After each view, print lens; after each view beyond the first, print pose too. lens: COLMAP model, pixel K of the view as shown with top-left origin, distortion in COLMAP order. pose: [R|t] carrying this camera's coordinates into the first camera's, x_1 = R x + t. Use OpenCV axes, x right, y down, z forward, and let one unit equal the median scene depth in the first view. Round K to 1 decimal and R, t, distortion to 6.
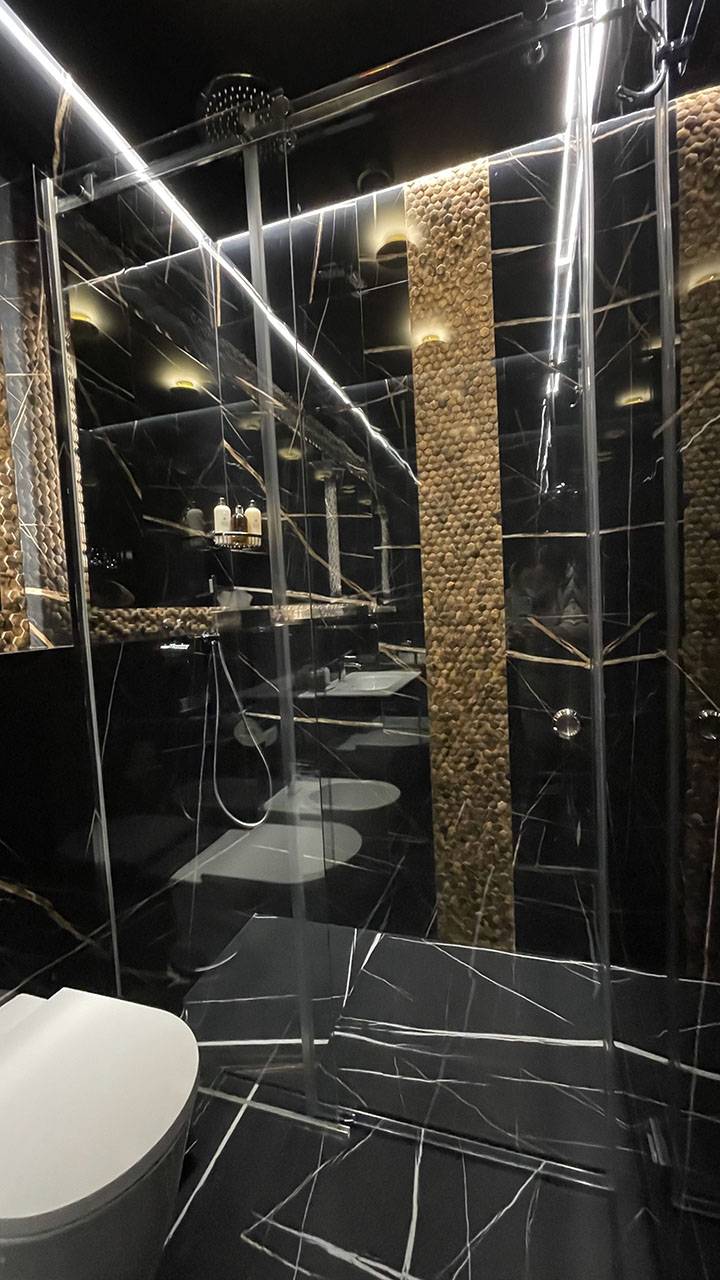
lens RADIAL K [[513.5, 0, 363.6], [0, 513.5, 644.0], [0, 0, 1]] dist [0.000347, -0.000492]
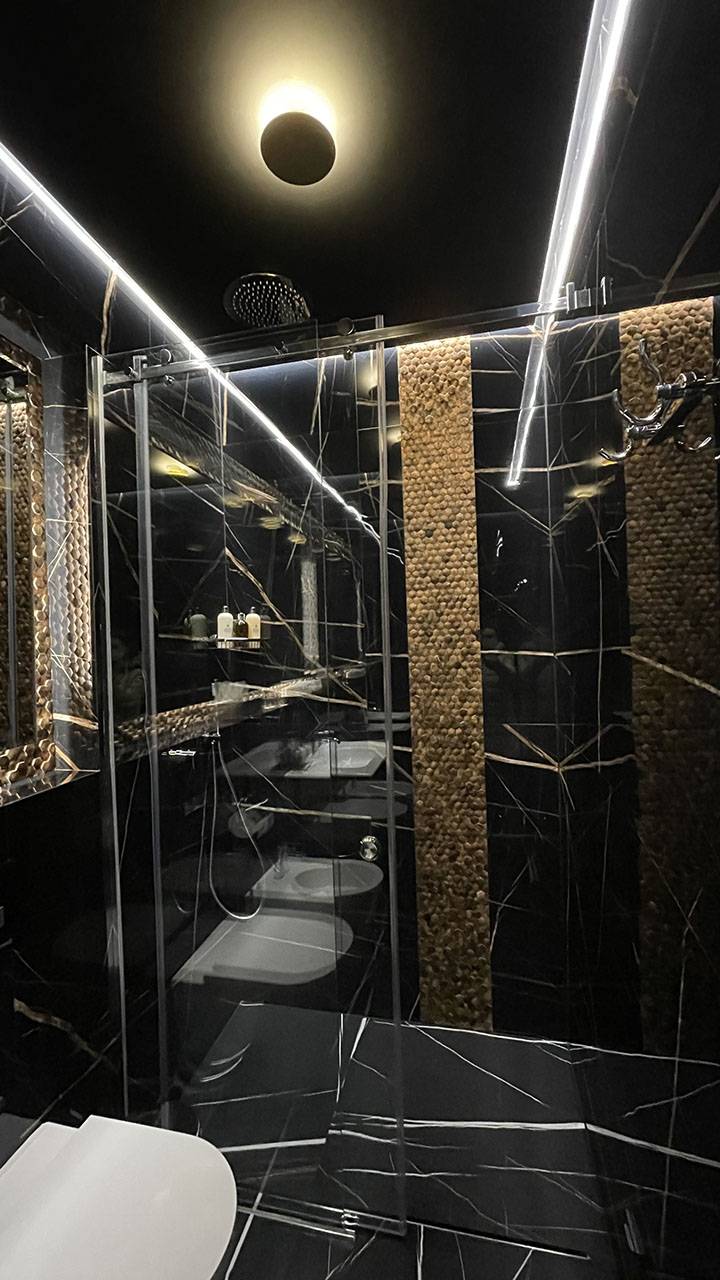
lens RADIAL K [[513.5, 0, 363.3], [0, 513.5, 642.7], [0, 0, 1]] dist [0.000347, -0.000492]
pose [[0.995806, 0.017181, 0.089857, -0.089905], [-0.011498, 0.997923, -0.063383, -0.153054], [-0.090760, 0.062084, 0.993936, -0.101005]]
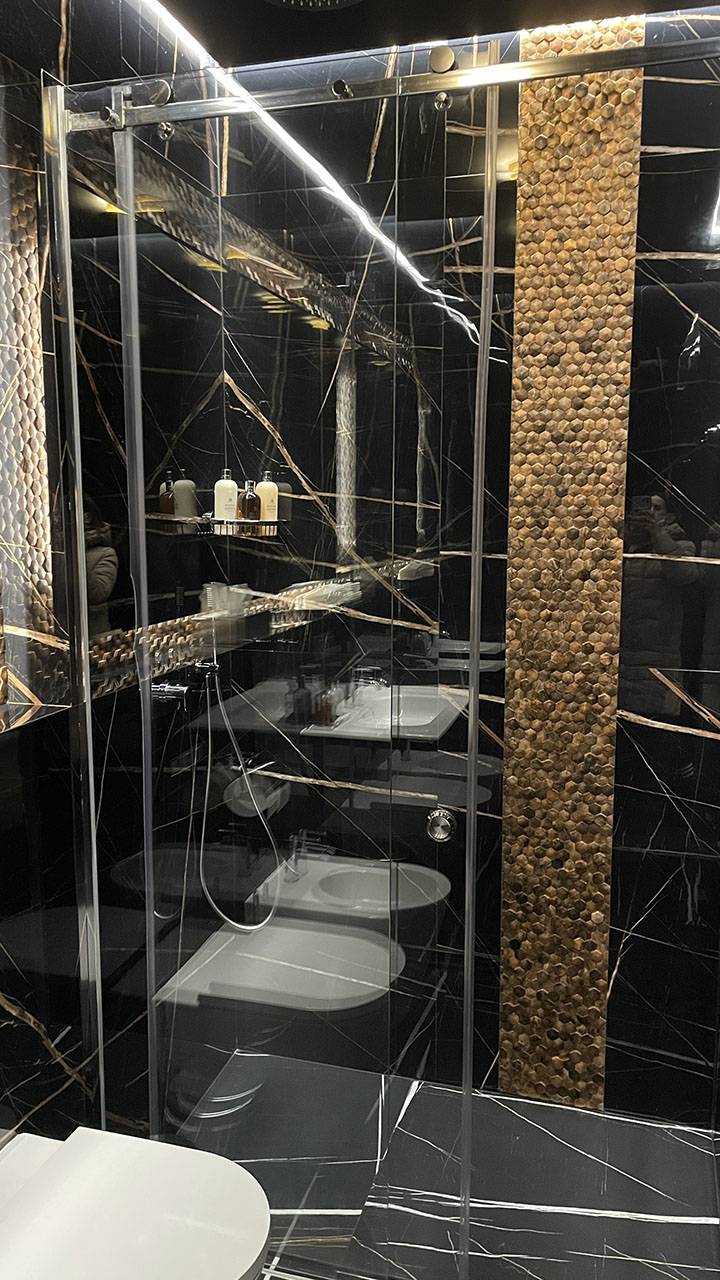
lens RADIAL K [[973.4, 0, 361.6], [0, 973.4, 640.7], [0, 0, 1]] dist [0.066503, -0.042176]
pose [[0.998285, 0.046682, 0.035330, -0.139711], [-0.049353, 0.995656, 0.078948, -0.178074], [-0.031491, -0.080556, 0.996252, -0.367371]]
